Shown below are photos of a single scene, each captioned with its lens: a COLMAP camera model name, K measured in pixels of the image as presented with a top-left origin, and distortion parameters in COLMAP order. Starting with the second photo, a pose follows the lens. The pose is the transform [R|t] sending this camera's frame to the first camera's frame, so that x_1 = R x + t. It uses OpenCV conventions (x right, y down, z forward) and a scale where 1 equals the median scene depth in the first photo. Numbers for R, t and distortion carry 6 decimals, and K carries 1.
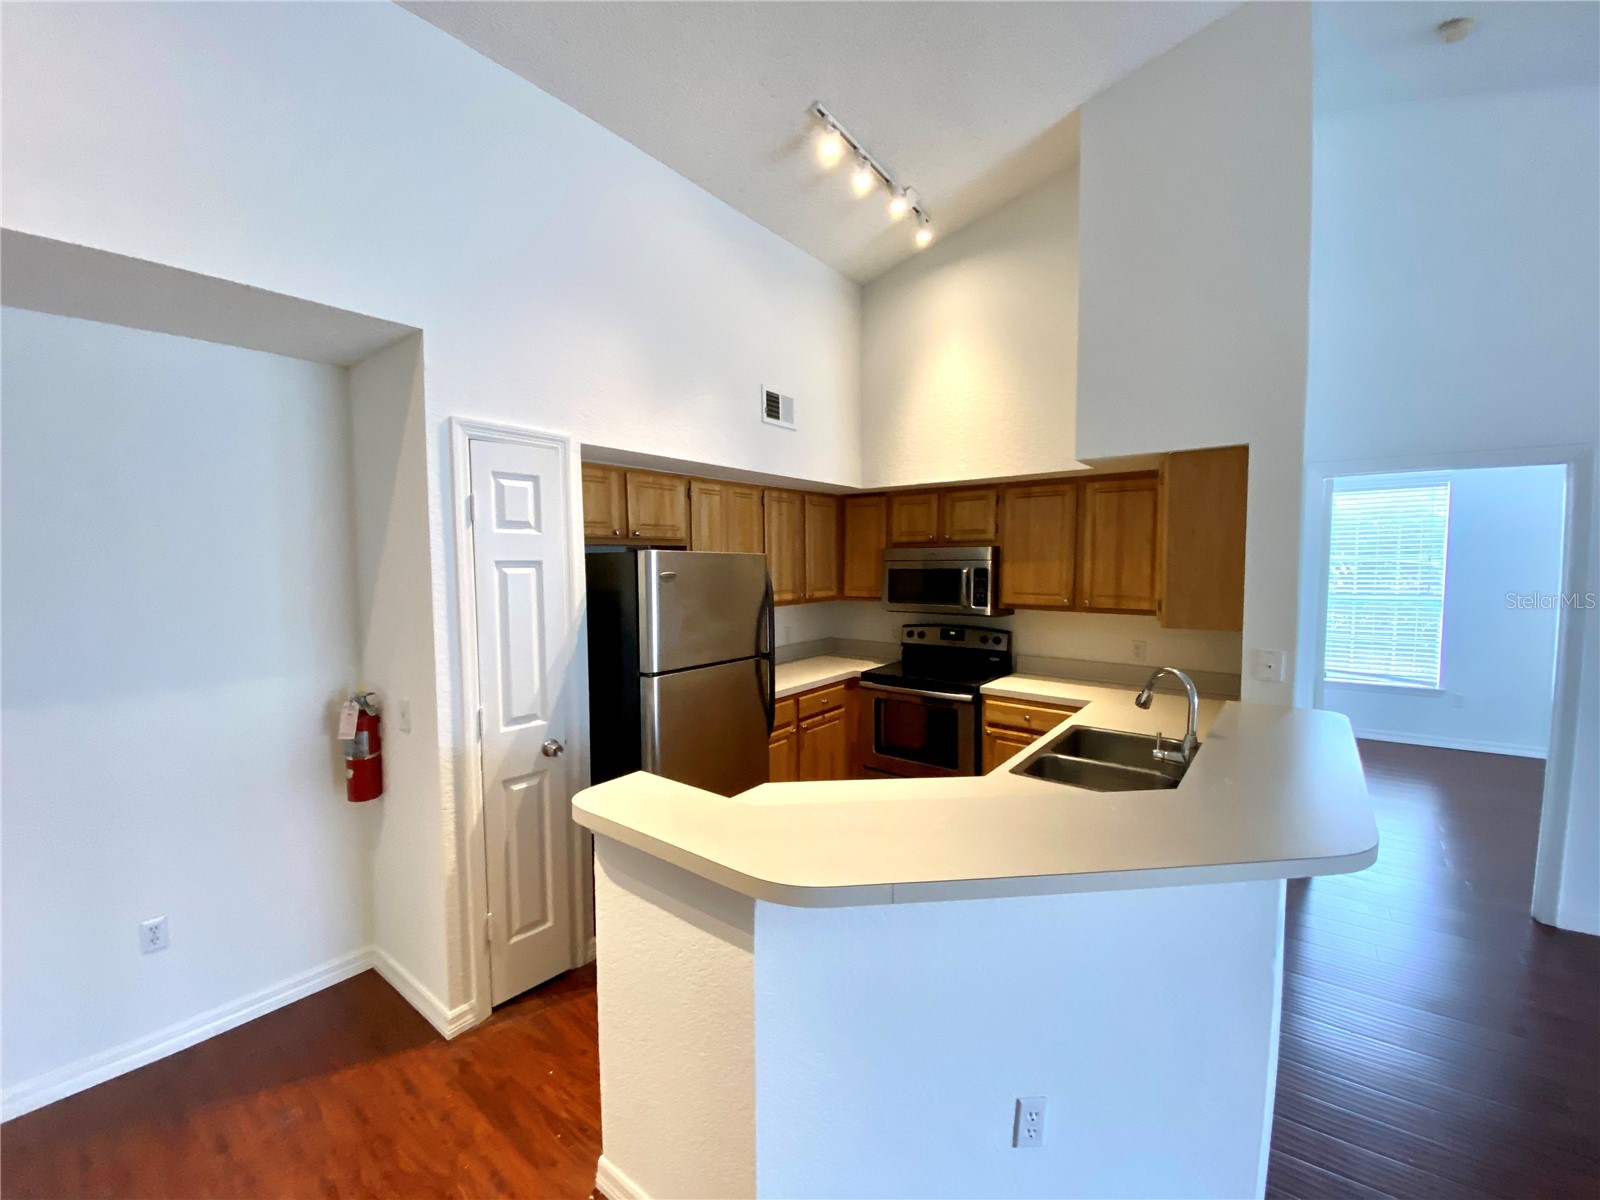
lens RADIAL K [[636.2, 0, 799.5], [0, 636.2, 592.9], [0, 0, 1]] dist [-0.000383, -0.000026]
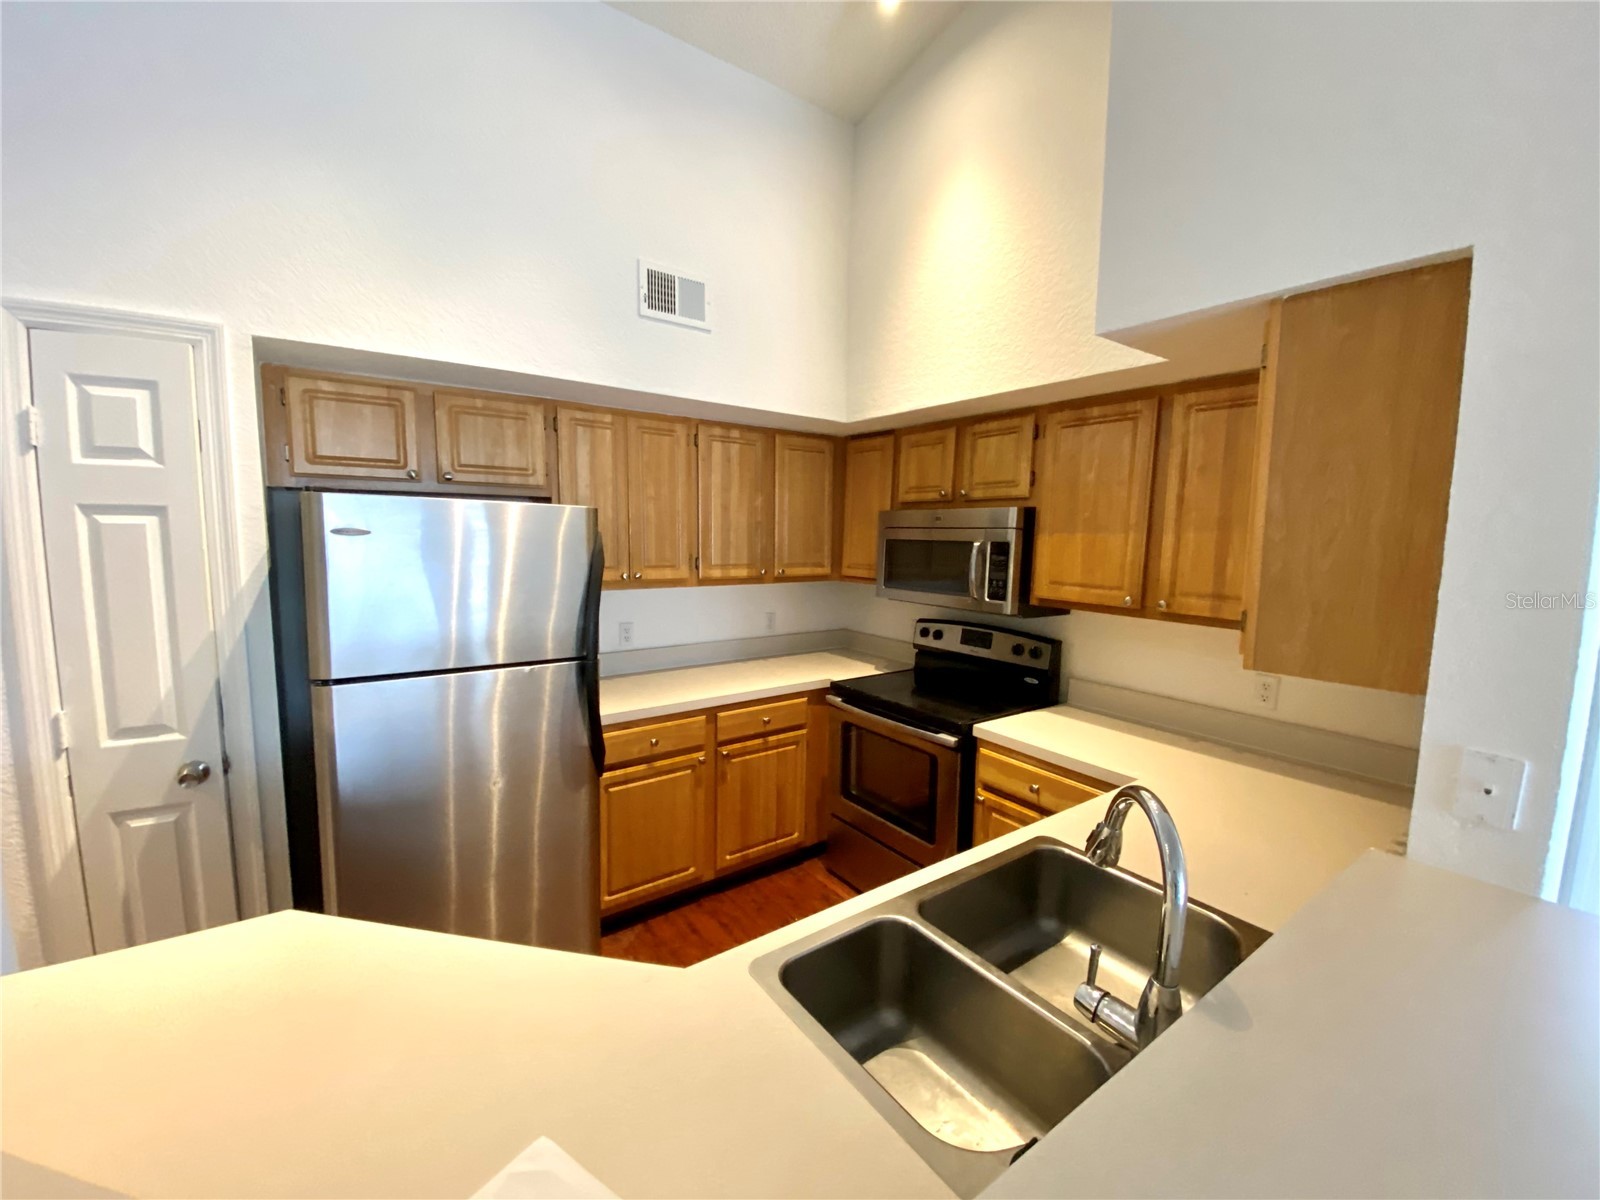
lens RADIAL K [[643.3, 0, 800.0], [0, 643.3, 600.0], [0, 0, 1]] dist [0.000200, -0.012865]
pose [[0.960557, 0.053186, -0.272949, 0.275401], [-0.038347, 0.997496, 0.059419, -0.010120], [0.275426, -0.046608, 0.960192, 0.324280]]
